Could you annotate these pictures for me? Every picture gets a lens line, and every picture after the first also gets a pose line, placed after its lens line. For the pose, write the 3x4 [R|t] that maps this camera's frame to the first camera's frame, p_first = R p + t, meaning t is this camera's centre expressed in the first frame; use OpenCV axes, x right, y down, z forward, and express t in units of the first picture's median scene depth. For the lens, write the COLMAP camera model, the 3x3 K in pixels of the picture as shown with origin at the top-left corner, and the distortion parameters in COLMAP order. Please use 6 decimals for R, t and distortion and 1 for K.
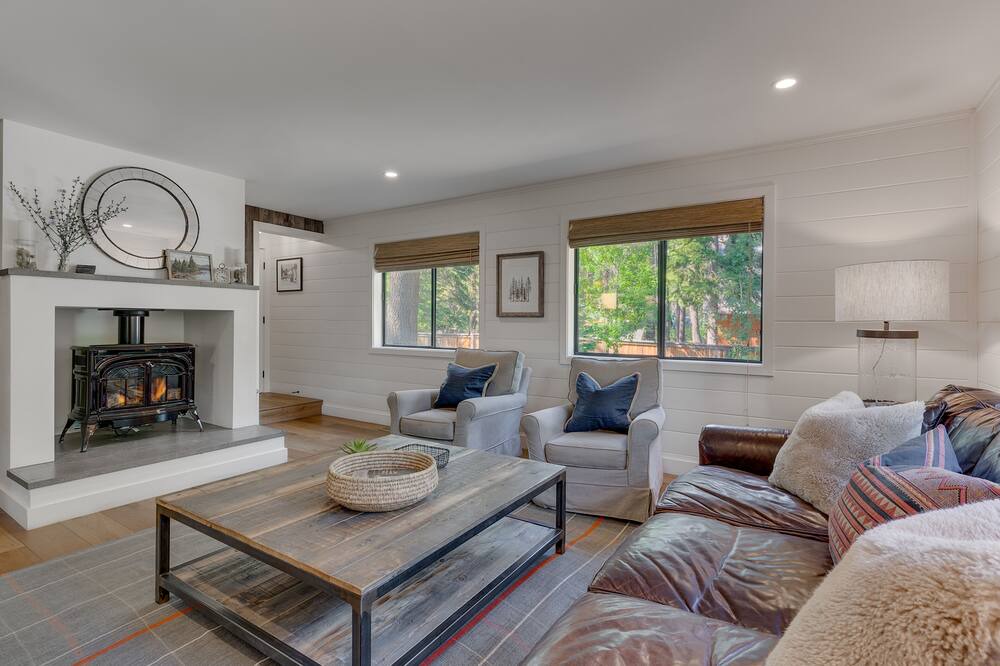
lens RADIAL K [[481.3, 0, 496.9], [0, 481.3, 321.9], [0, 0, 1]] dist [0.000654, -0.000012]
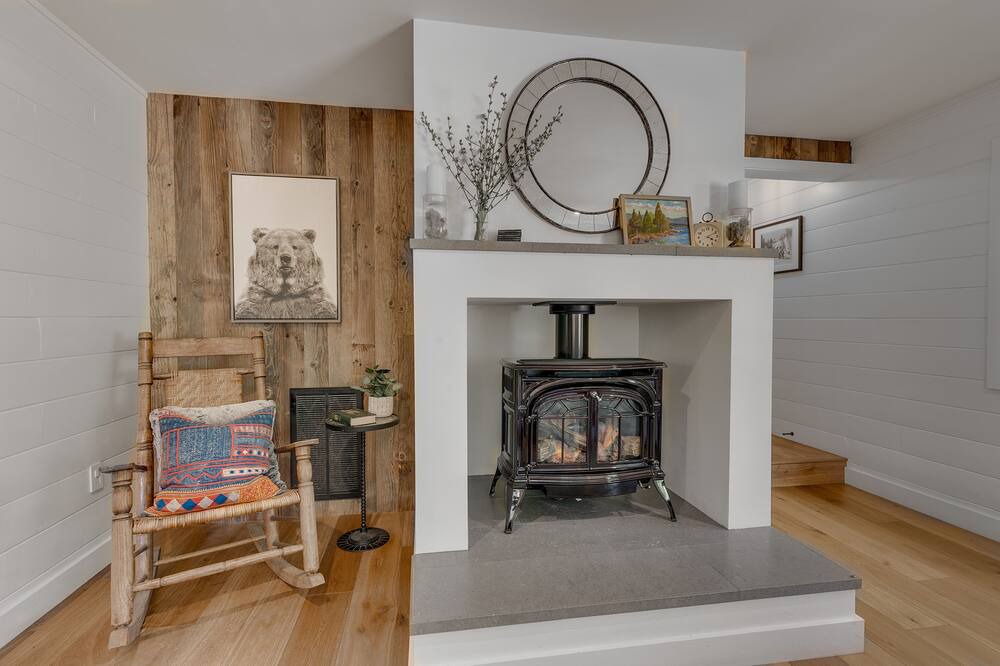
lens RADIAL K [[476.2, 0, 500.0], [0, 476.2, 333.0], [0, 0, 1]] dist [0.001363, 0.000012]
pose [[0.681805, 0.011488, -0.731444, -0.356315], [0.004872, 0.999783, 0.020244, 0.000307], [0.731518, -0.017366, 0.681601, 0.491304]]
